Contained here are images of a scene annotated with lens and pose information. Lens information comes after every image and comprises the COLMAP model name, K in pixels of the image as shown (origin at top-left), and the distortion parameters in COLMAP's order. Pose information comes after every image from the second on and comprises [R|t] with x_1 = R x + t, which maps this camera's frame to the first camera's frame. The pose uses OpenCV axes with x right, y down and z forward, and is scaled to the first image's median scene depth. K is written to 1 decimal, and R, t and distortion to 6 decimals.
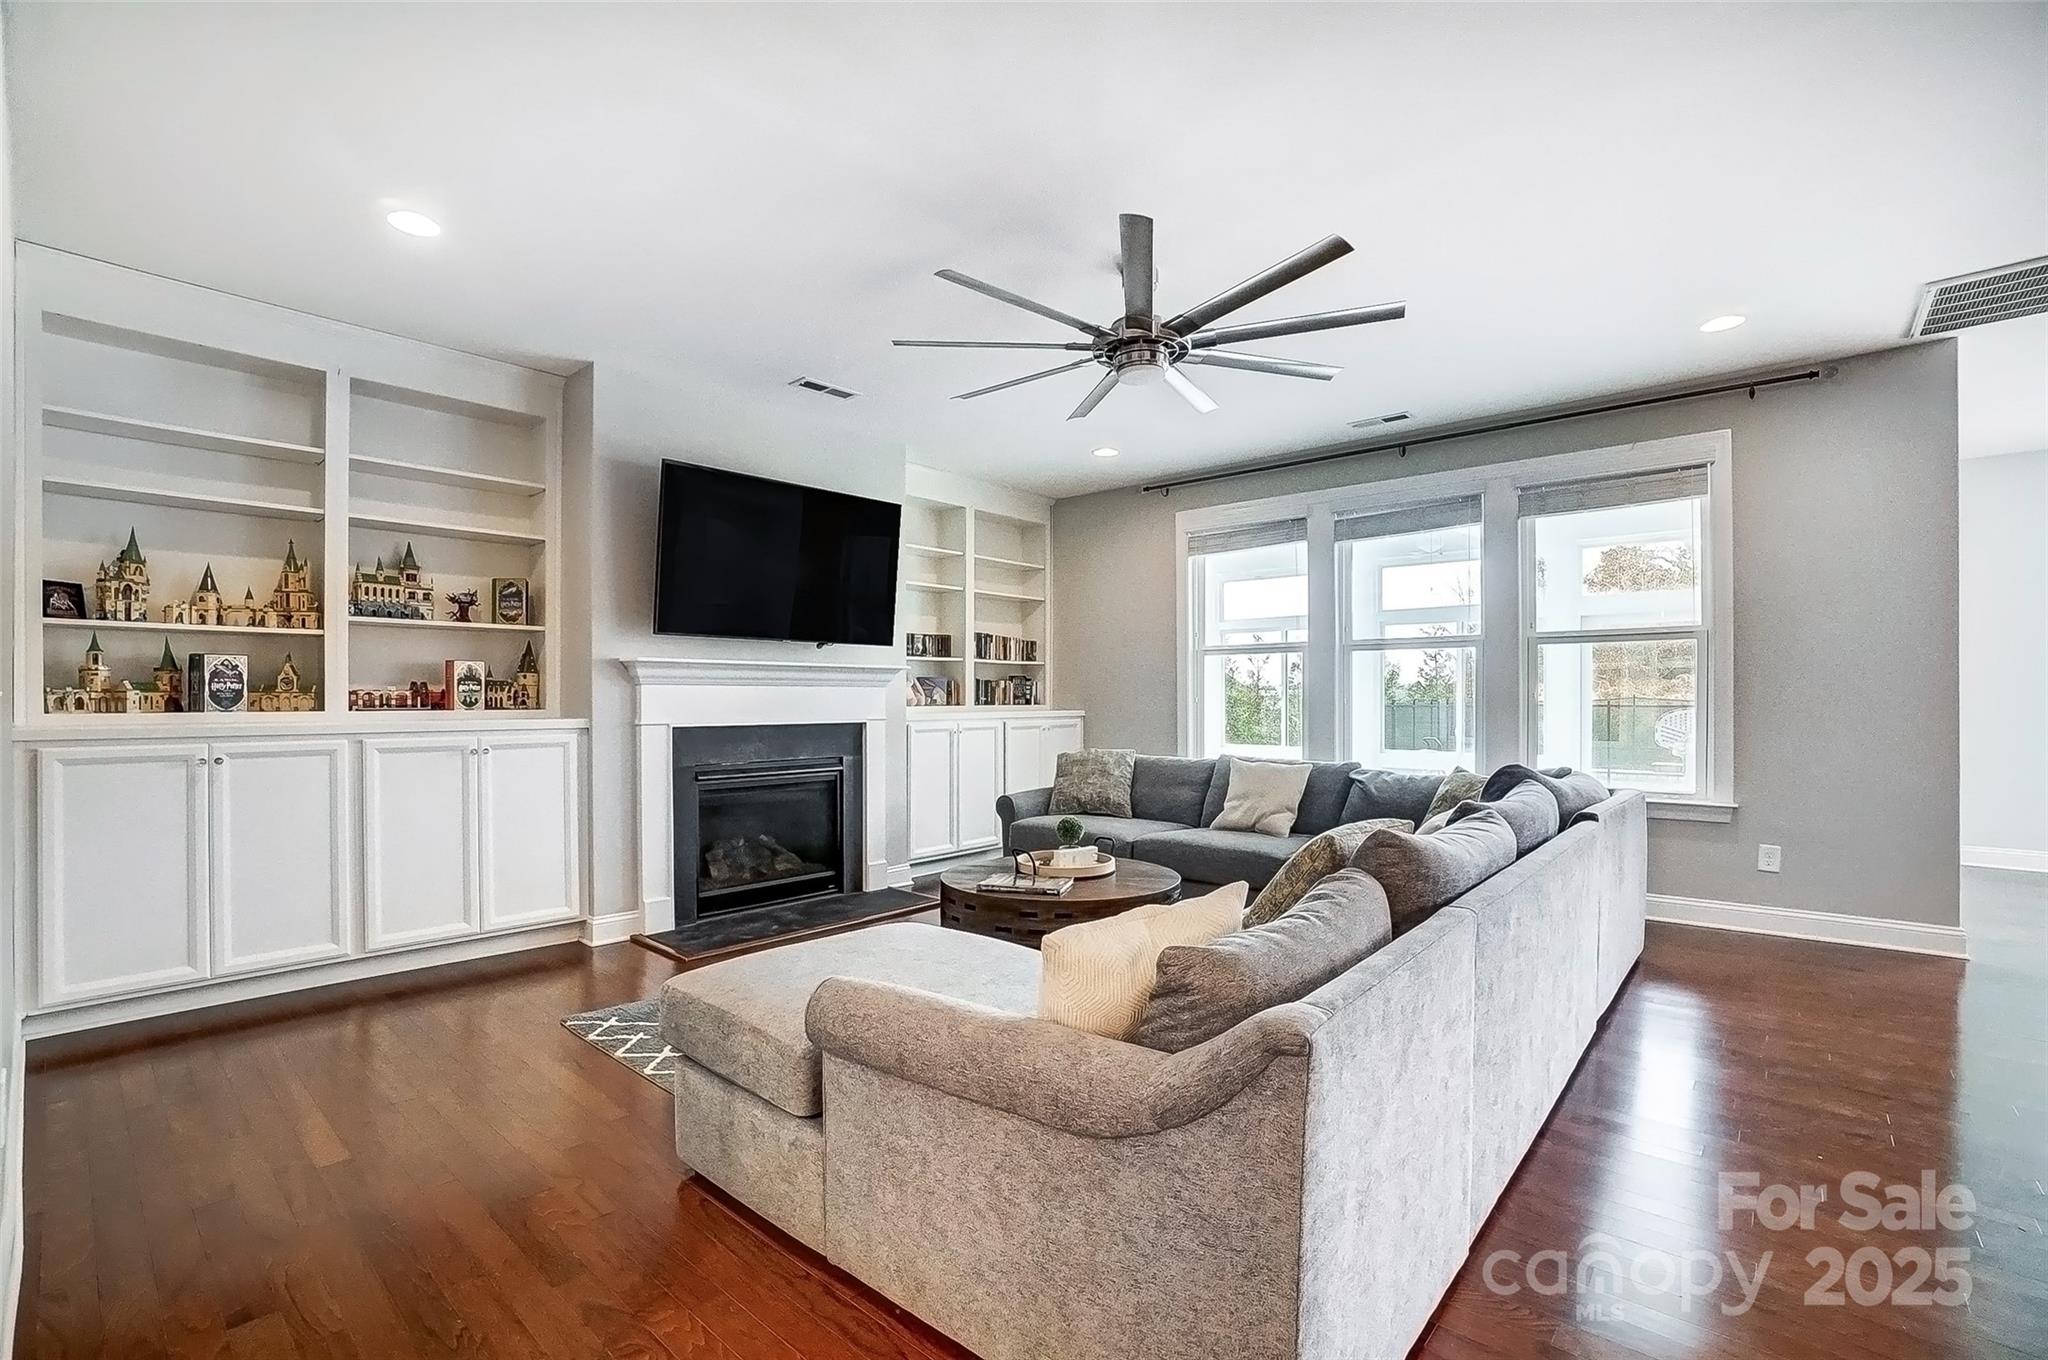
lens RADIAL K [[930.6, 0, 1025.5], [0, 930.6, 681.0], [0, 0, 1]] dist [-0.002569, -0.000487]
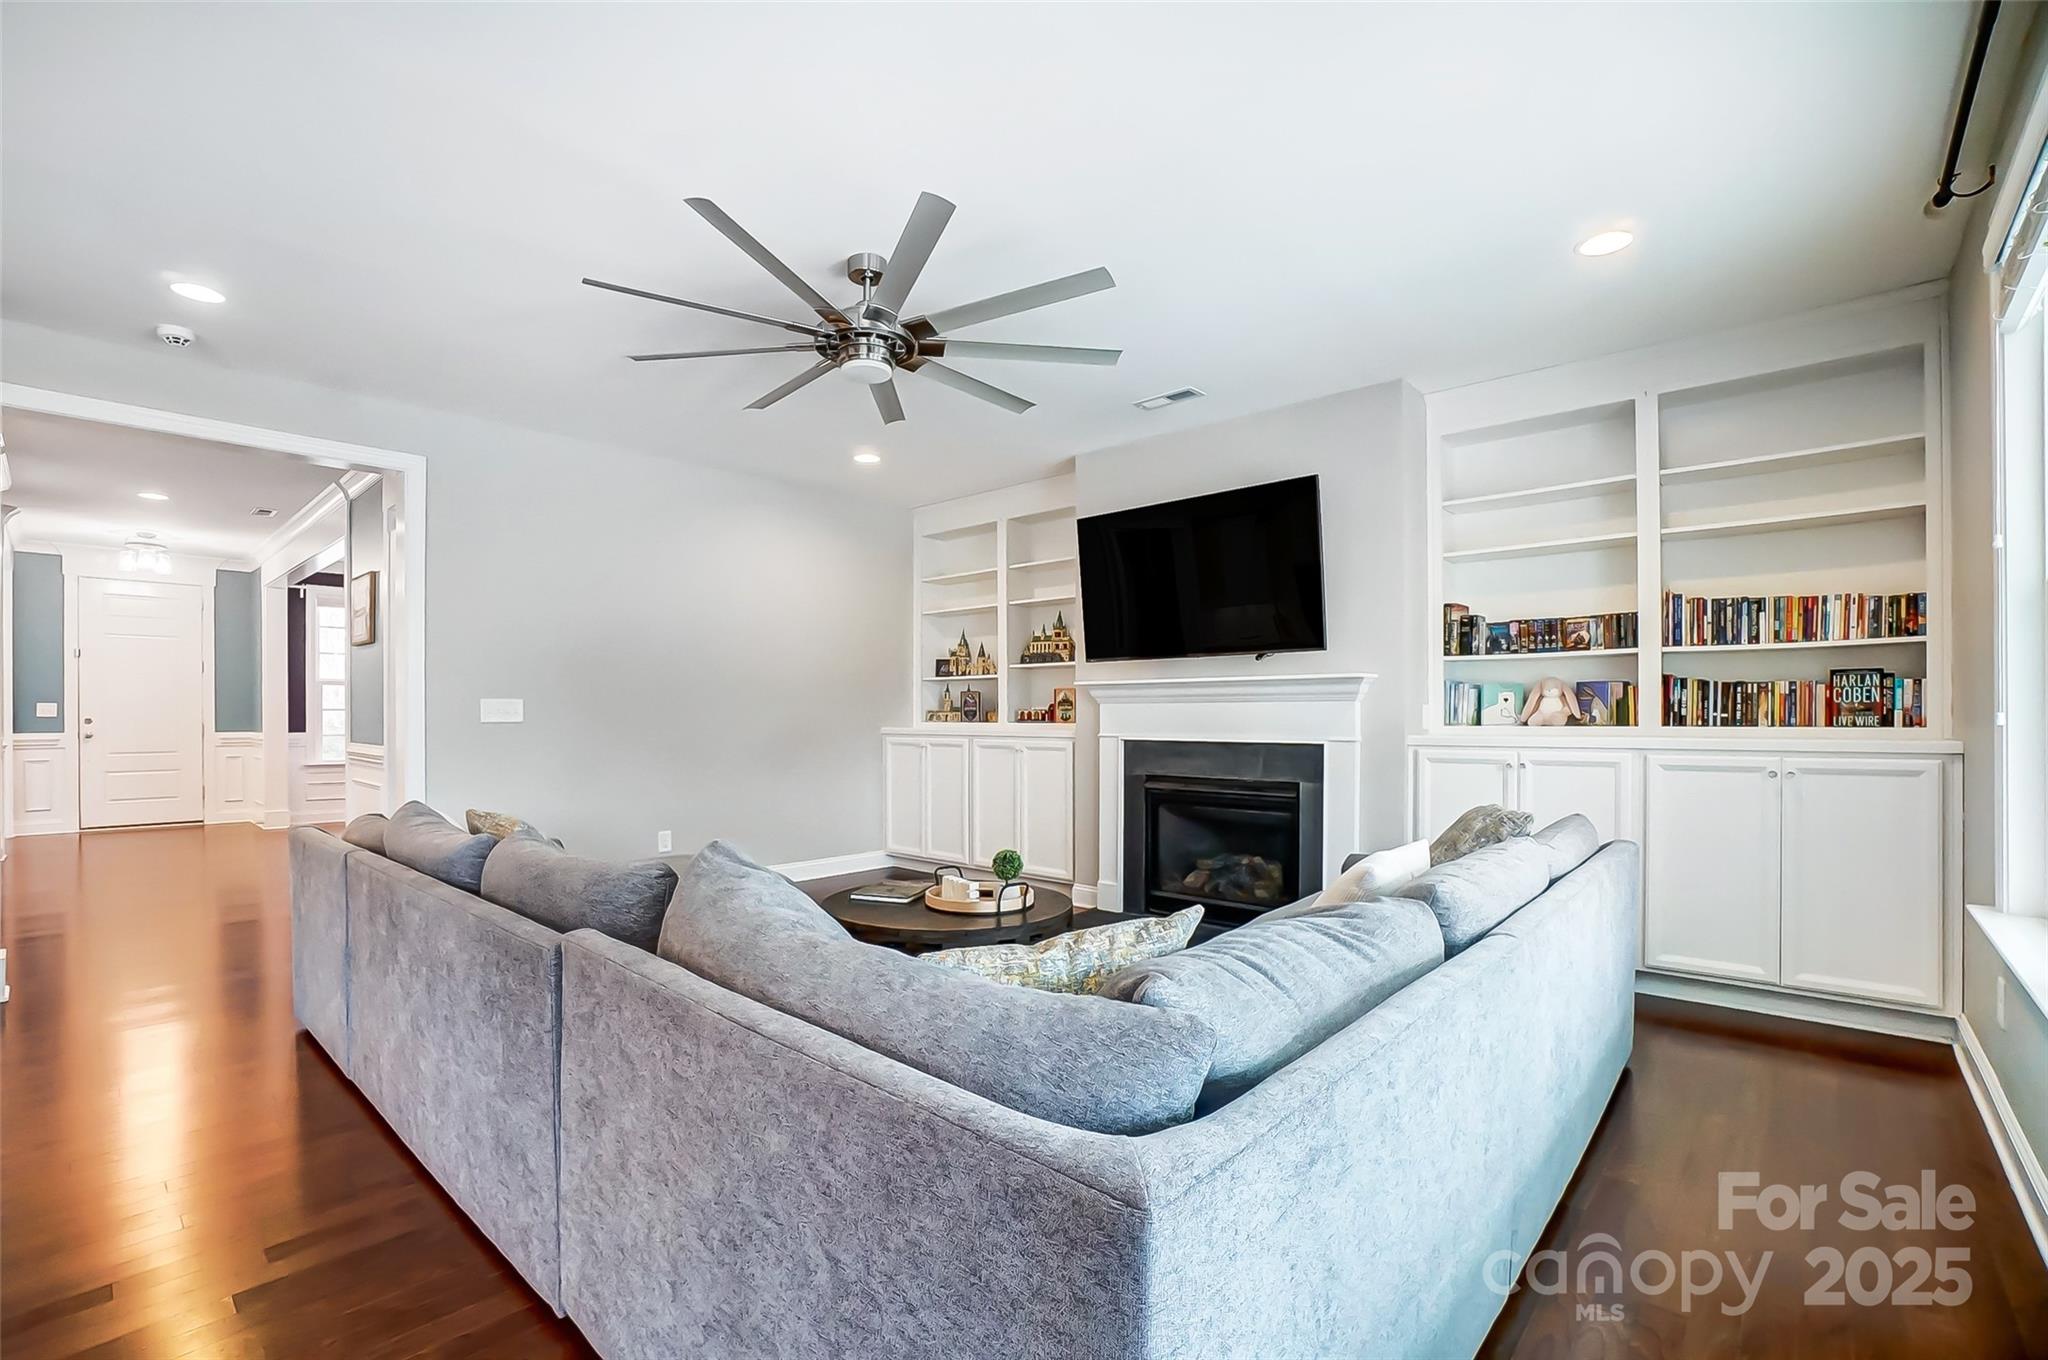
lens RADIAL K [[930.6, 0, 1030.3], [0, 930.6, 711.4], [0, 0, 1]] dist [-0.002569, -0.000487]
pose [[-0.004403, -0.002980, -0.999986, 0.541299], [0.019786, 0.999800, -0.003066, 0.010599], [0.999795, -0.019800, -0.004343, 0.615584]]
